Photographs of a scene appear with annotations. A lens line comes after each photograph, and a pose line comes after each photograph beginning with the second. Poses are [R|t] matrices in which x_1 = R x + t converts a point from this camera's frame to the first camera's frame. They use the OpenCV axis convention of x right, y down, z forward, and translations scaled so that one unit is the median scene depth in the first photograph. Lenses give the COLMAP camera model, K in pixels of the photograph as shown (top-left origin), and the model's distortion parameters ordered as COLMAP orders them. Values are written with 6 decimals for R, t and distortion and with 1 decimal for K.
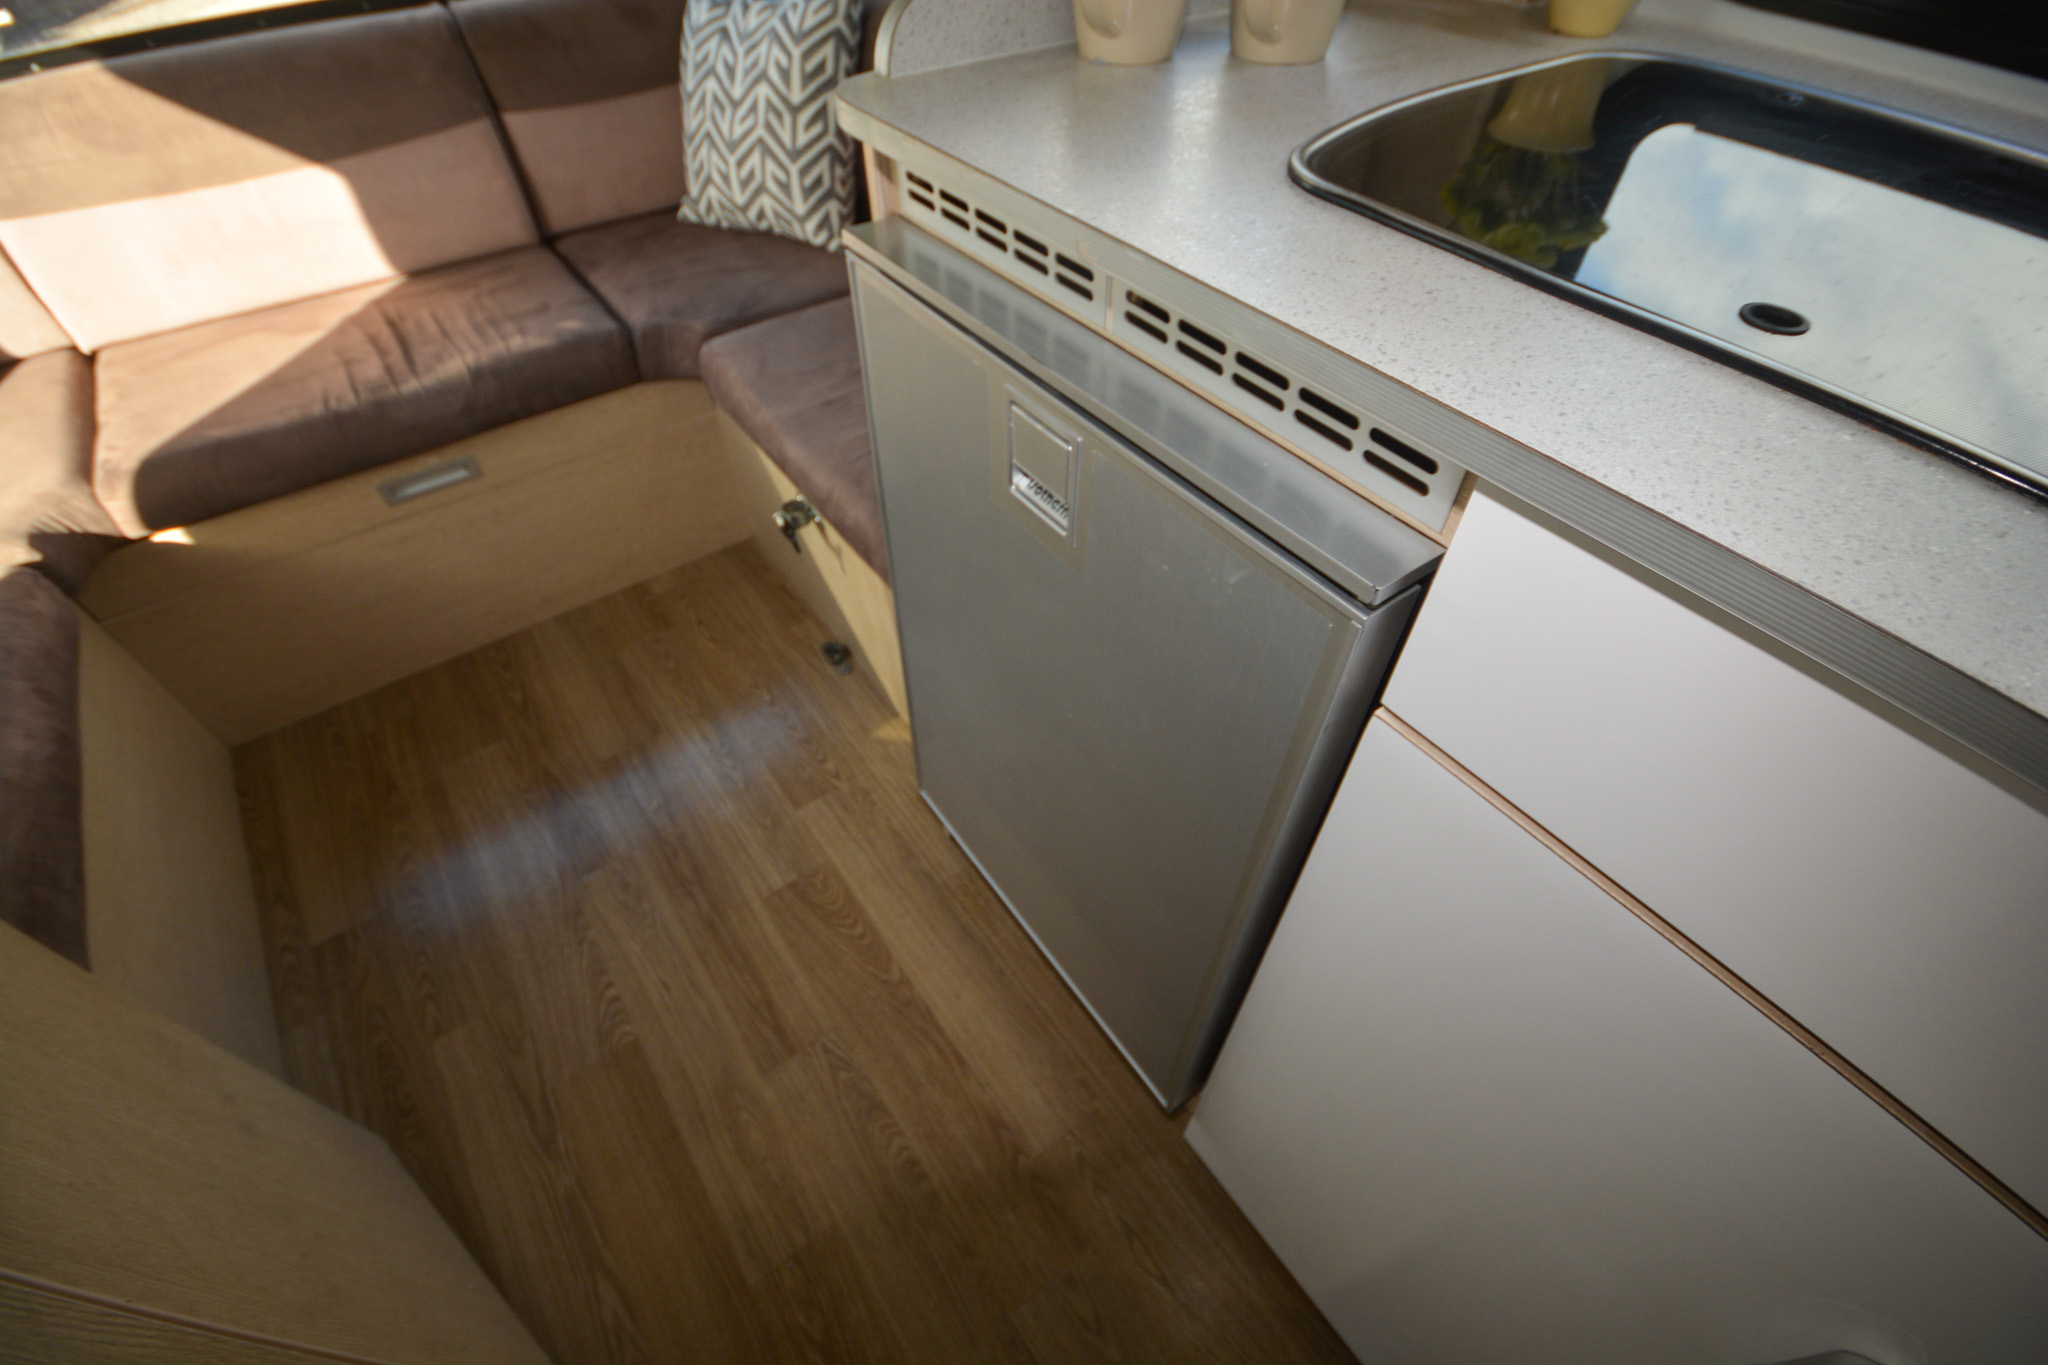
lens RADIAL K [[889.1, 0, 1016.4], [0, 889.1, 688.6], [0, 0, 1]] dist [0.015950, -0.017690]
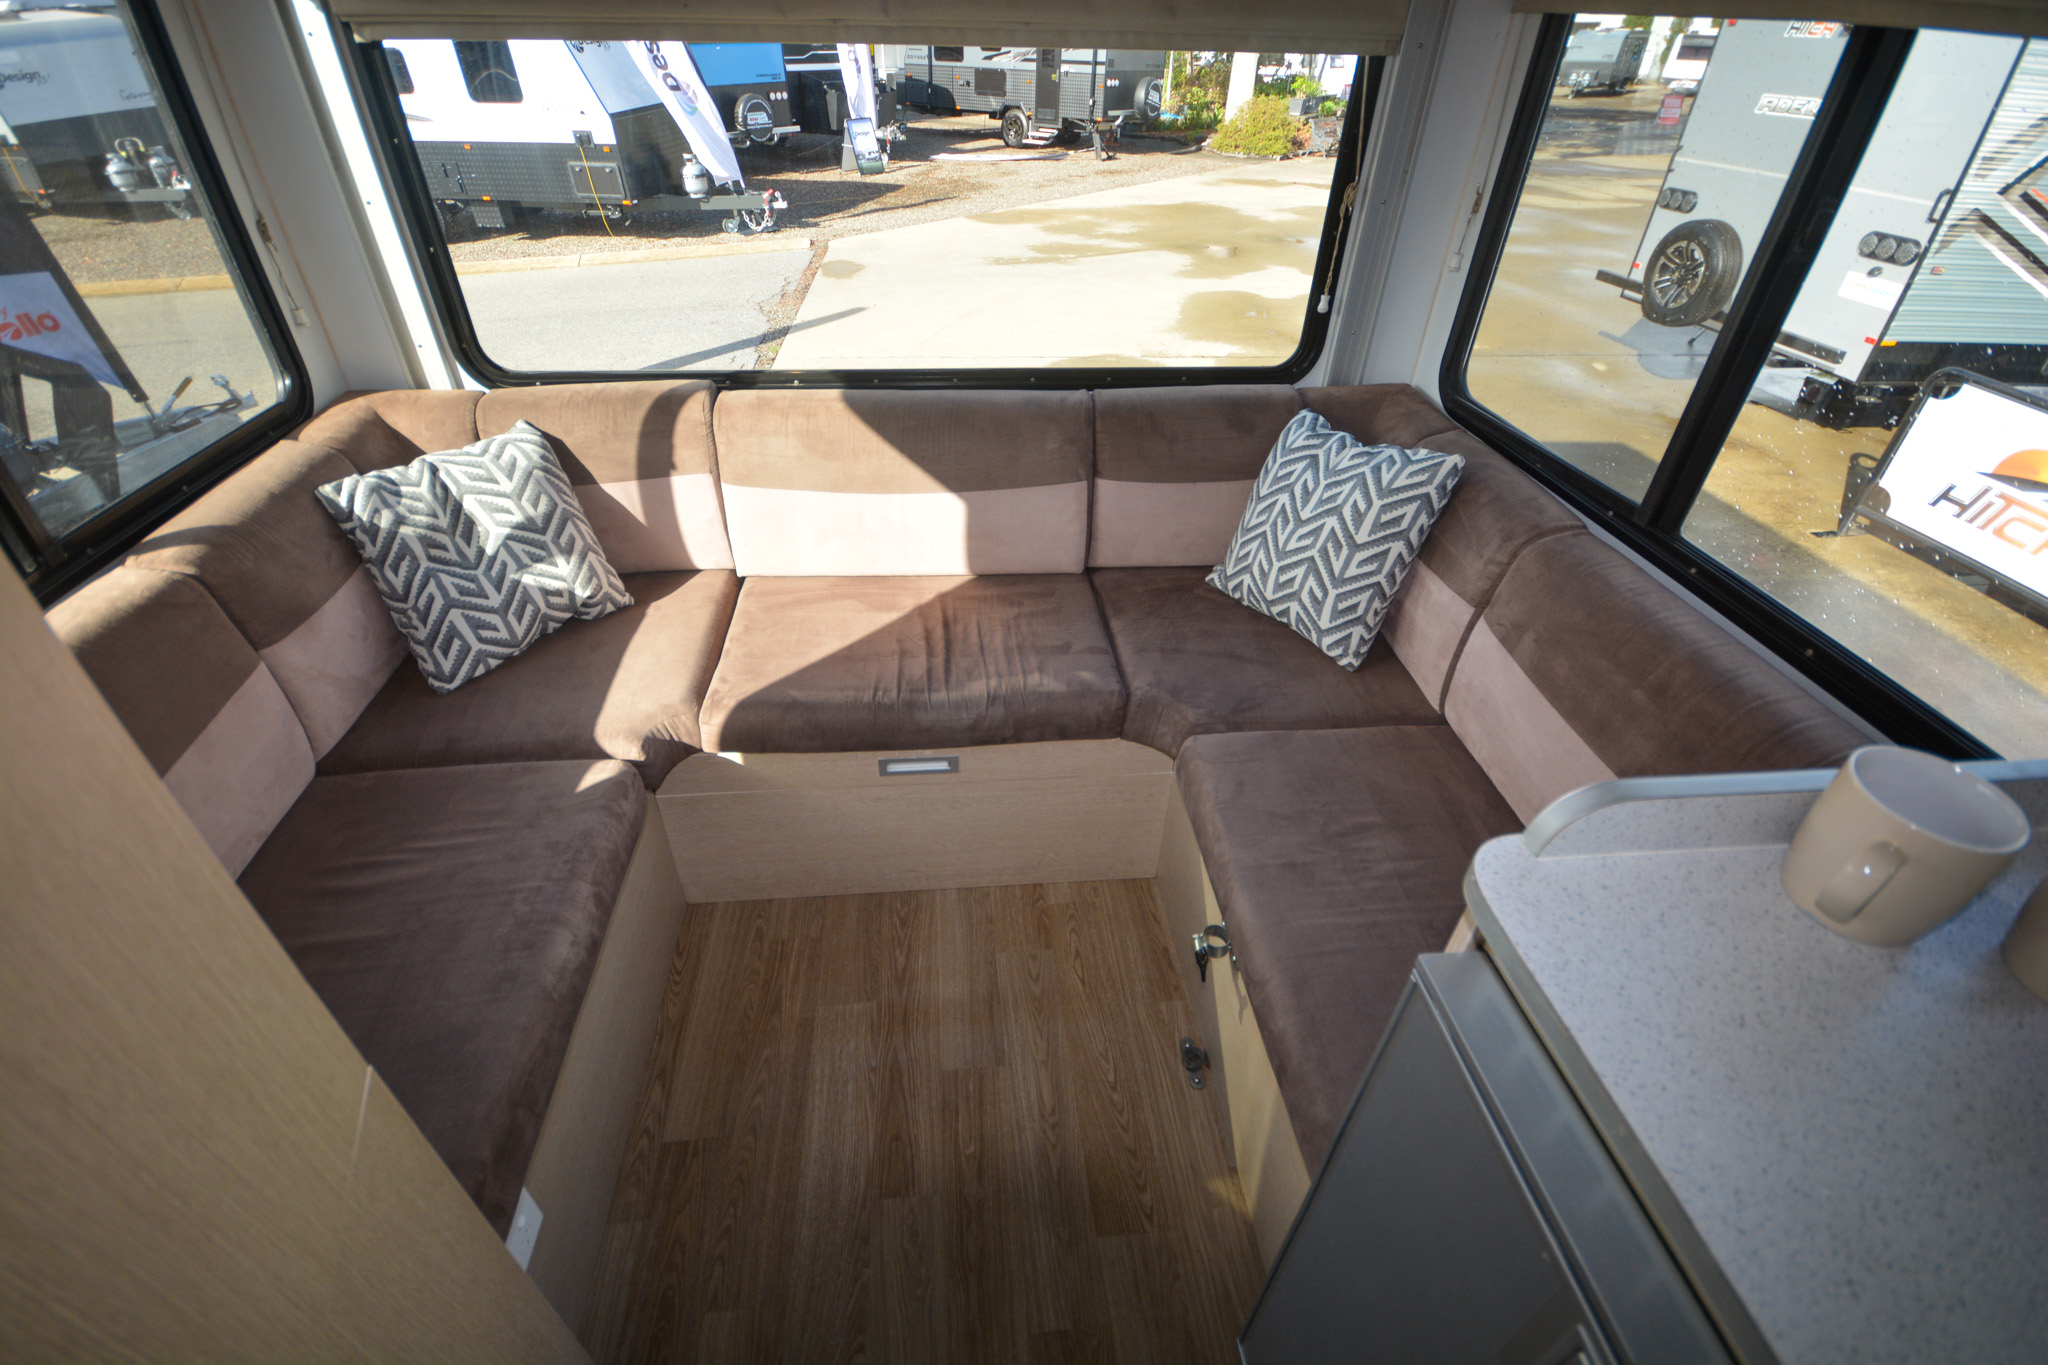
lens RADIAL K [[896.5, 0, 1021.1], [0, 896.5, 680.9], [0, 0, 1]] dist [0.019208, -0.016764]
pose [[0.862069, 0.319944, -0.393031, -0.129160], [-0.395607, 0.909554, -0.127303, -0.232699], [0.316753, 0.265230, 0.910670, -0.026048]]
